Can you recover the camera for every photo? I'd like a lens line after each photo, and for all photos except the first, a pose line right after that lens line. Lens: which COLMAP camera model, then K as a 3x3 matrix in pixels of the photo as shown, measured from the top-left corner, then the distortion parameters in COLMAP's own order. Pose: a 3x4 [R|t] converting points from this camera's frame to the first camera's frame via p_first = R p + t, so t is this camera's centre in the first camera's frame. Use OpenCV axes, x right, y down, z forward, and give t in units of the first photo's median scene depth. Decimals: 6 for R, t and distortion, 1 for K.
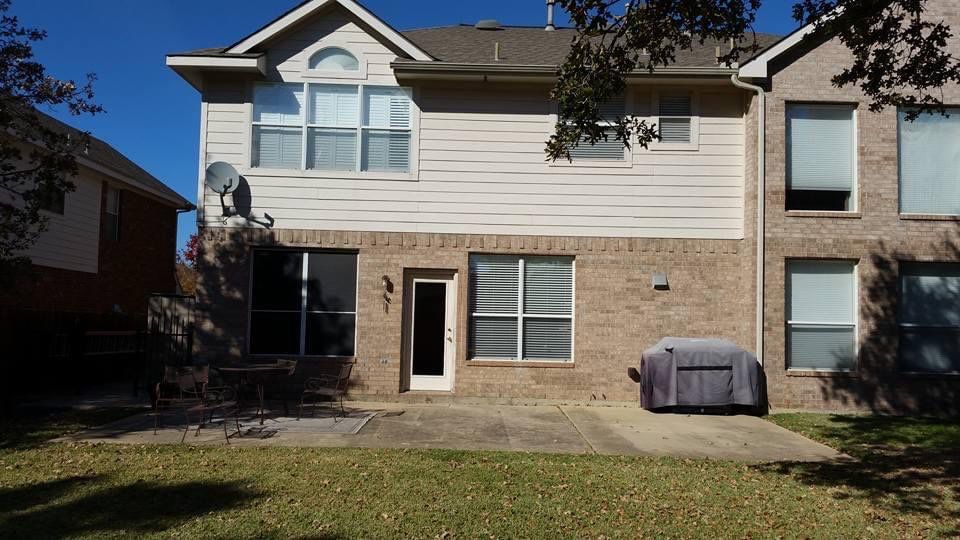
lens RADIAL K [[772.2, 0, 475.7], [0, 772.2, 286.2], [0, 0, 1]] dist [0.093429, -0.162674]
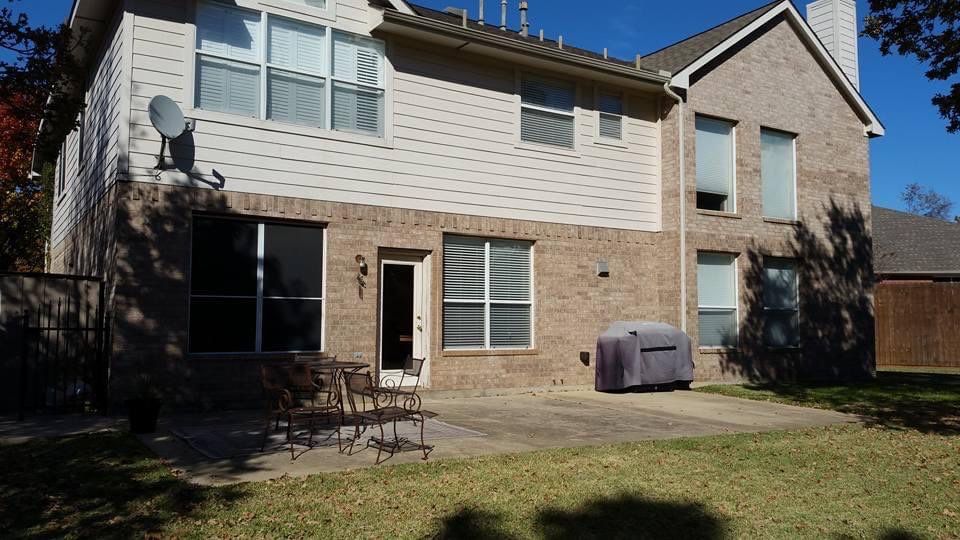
lens RADIAL K [[772.2, 0, 481.7], [0, 772.2, 276.5], [0, 0, 1]] dist [0.093429, -0.162674]
pose [[0.845608, 0.014692, 0.533603, -0.460037], [-0.012748, 0.999892, -0.007329, 0.014506], [-0.533653, -0.000605, 0.845703, 0.202588]]
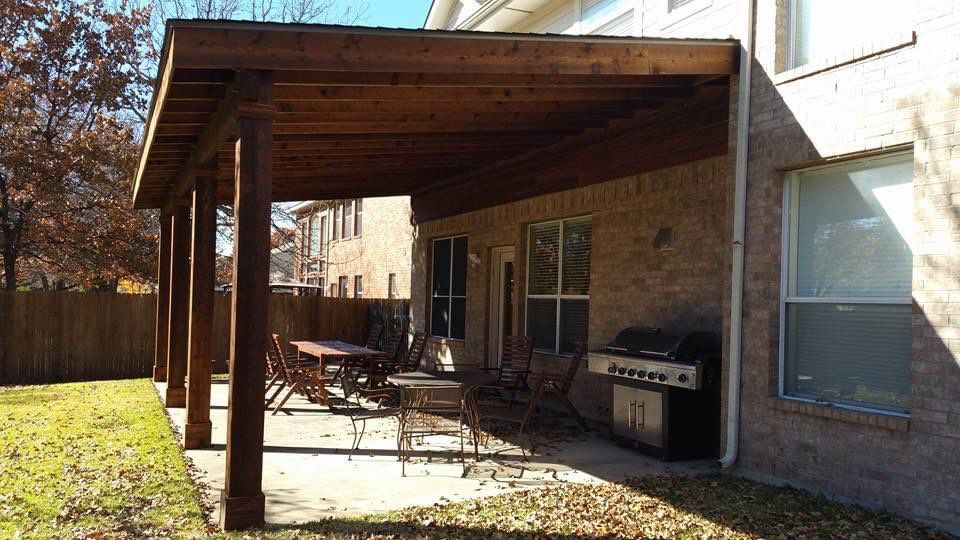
lens RADIAL K [[772.2, 0, 485.2], [0, 772.2, 287.5], [0, 0, 1]] dist [0.093429, -0.162674]
pose [[0.427804, -0.027182, -0.903463, 0.739246], [0.032222, 0.999371, -0.014810, 0.038186], [0.903297, -0.022776, 0.428410, 0.603088]]
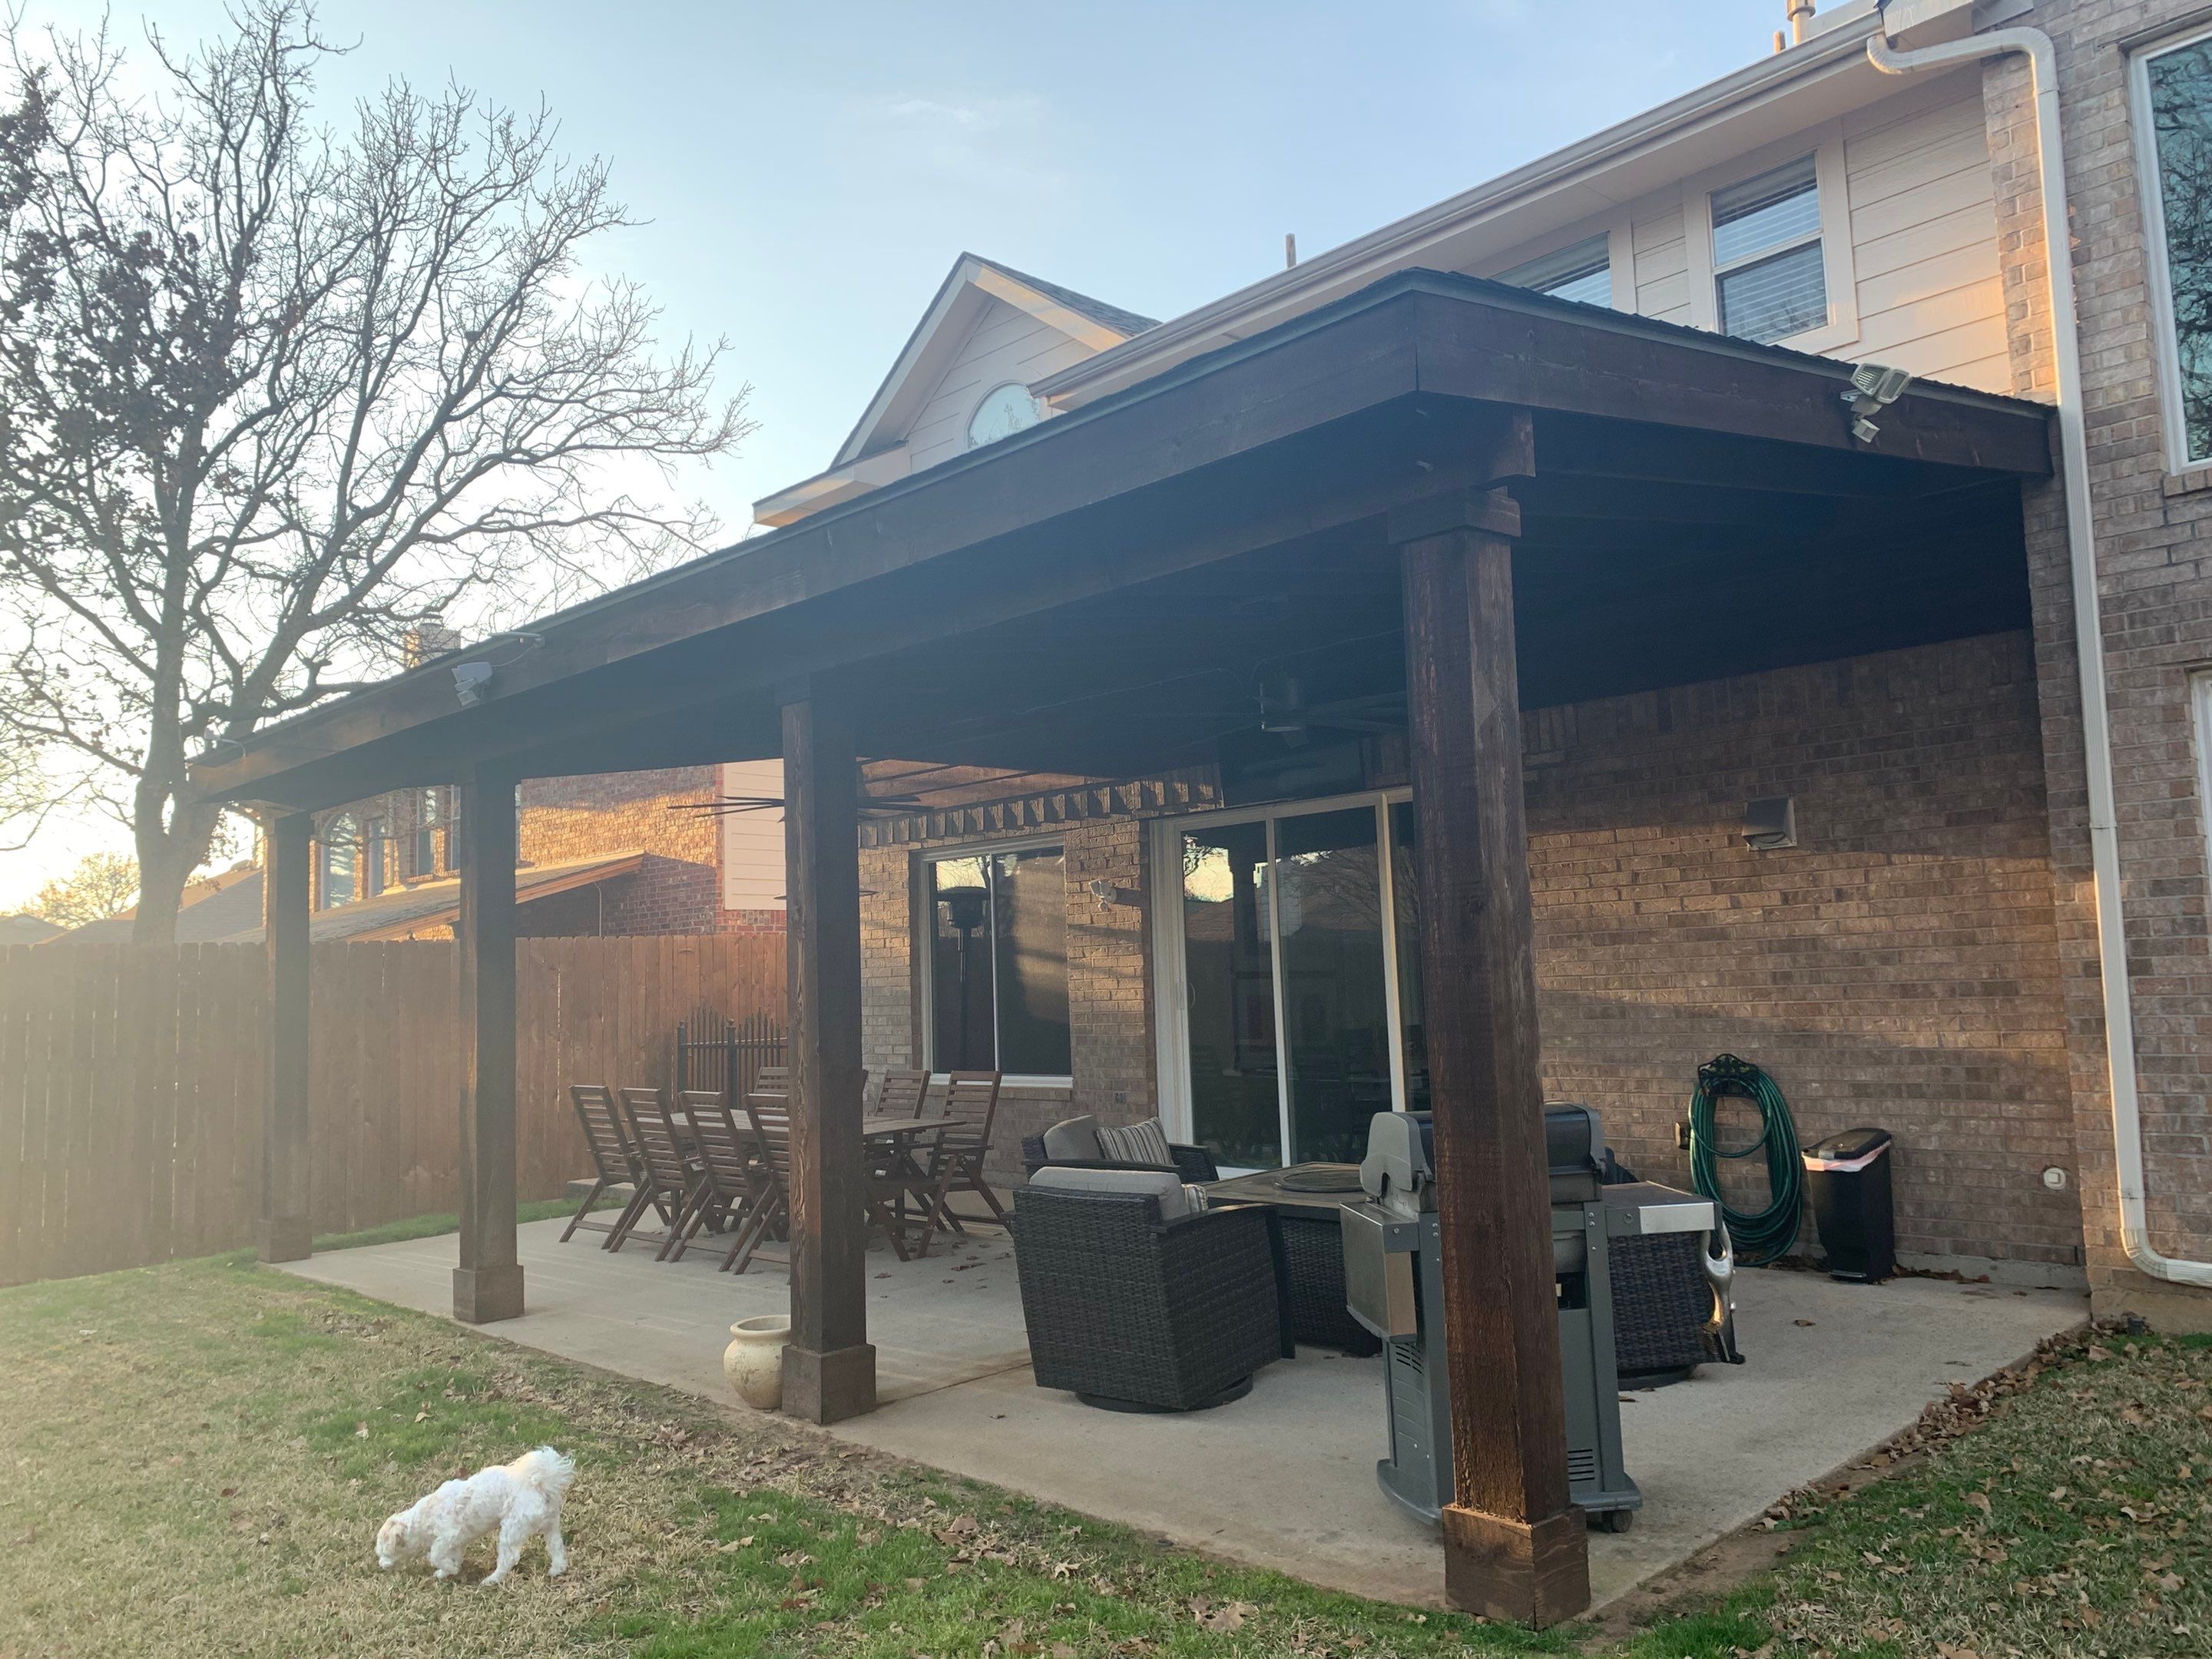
lens RADIAL K [[1681.9, 0, 1097.5], [0, 1681.9, 828.2], [0, 0, 1]] dist [0.010292, -0.000568]
pose [[0.681719, -0.119816, -0.721736, 0.521988], [0.094046, 0.992666, -0.075961, 0.020431], [0.725544, -0.016092, 0.687988, 0.384500]]
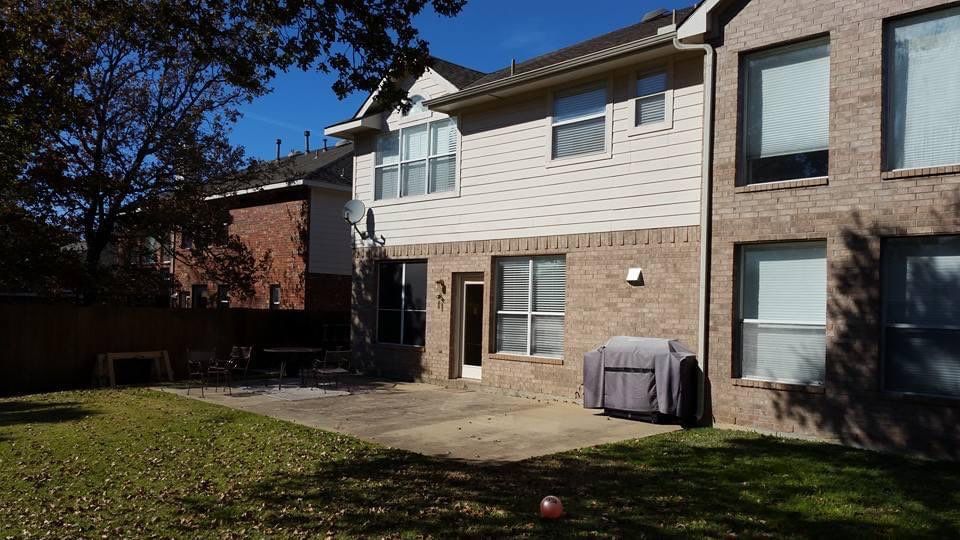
lens RADIAL K [[772.2, 0, 480.5], [0, 772.2, 295.0], [0, 0, 1]] dist [0.093429, -0.162674]
pose [[0.690180, -0.017679, -0.723422, 0.784332], [0.028245, 0.999598, 0.002519, 0.008471], [0.723087, -0.022172, 0.690401, 0.223562]]
